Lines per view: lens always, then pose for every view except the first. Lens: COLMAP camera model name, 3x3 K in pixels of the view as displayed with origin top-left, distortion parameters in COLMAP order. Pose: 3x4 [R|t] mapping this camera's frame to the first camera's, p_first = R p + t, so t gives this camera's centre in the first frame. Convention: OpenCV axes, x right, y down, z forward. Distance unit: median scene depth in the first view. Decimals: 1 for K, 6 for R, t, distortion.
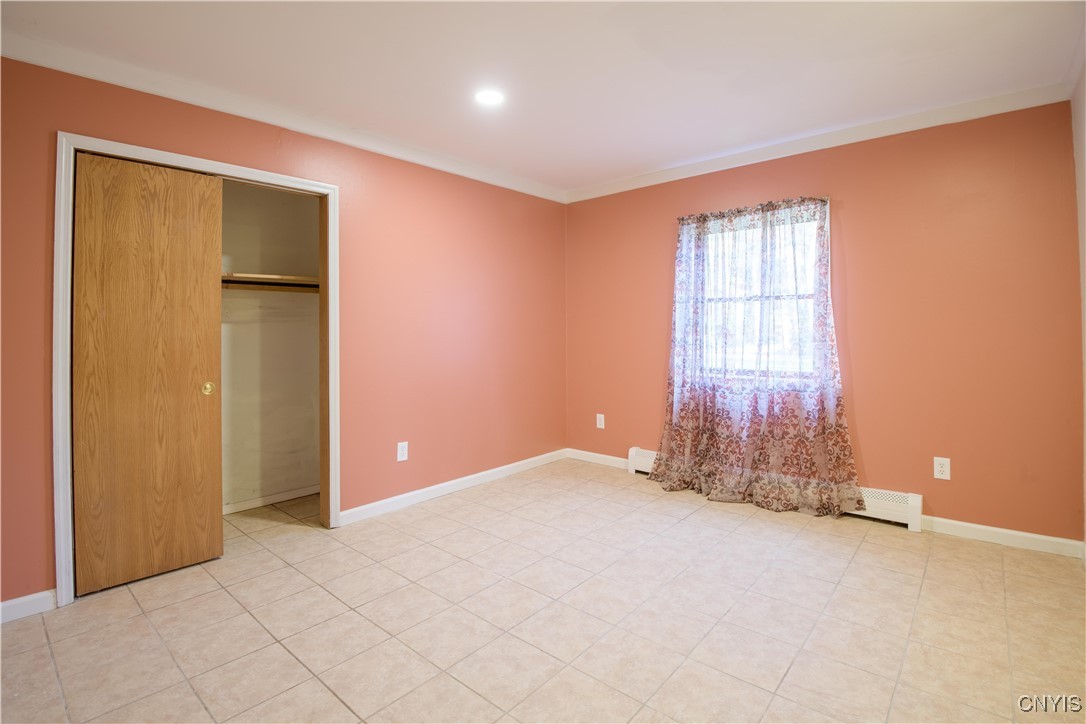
lens RADIAL K [[506.4, 0, 562.0], [0, 506.4, 321.7], [0, 0, 1]] dist [-0.028322, -0.000535]
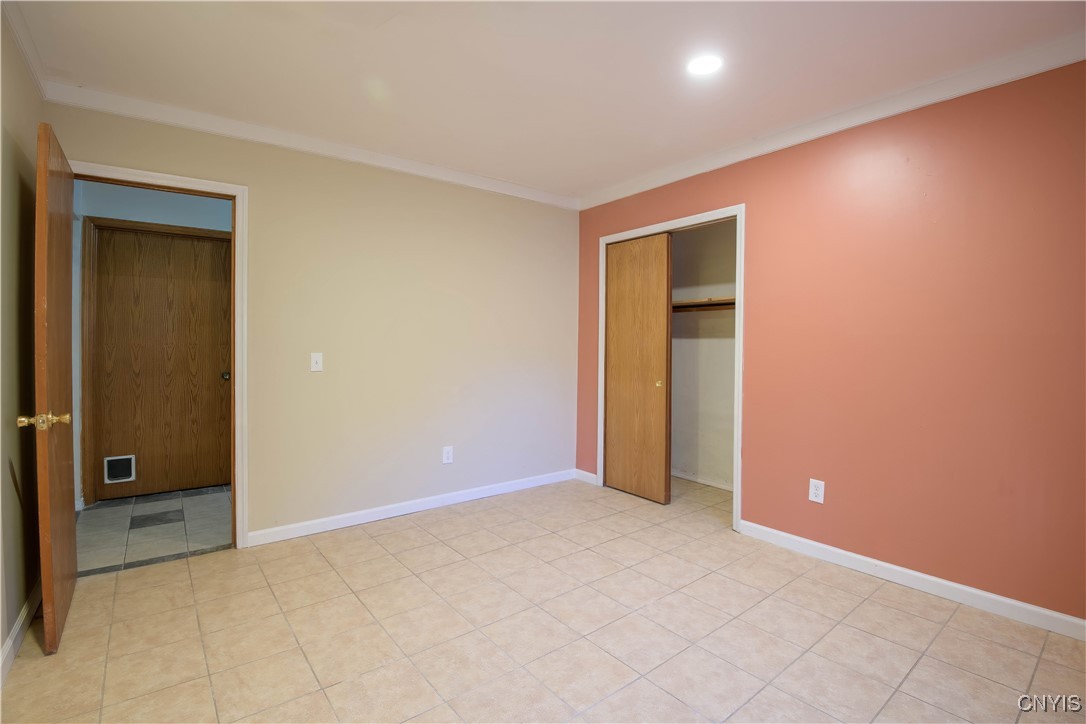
lens RADIAL K [[503.3, 0, 539.2], [0, 503.3, 351.8], [0, 0, 1]] dist [-0.027658, -0.000576]
pose [[-0.208664, 0.027153, -0.977610, 0.824489], [0.009082, 0.999625, 0.025826, 0.001950], [0.977945, -0.003489, -0.208833, 1.027665]]
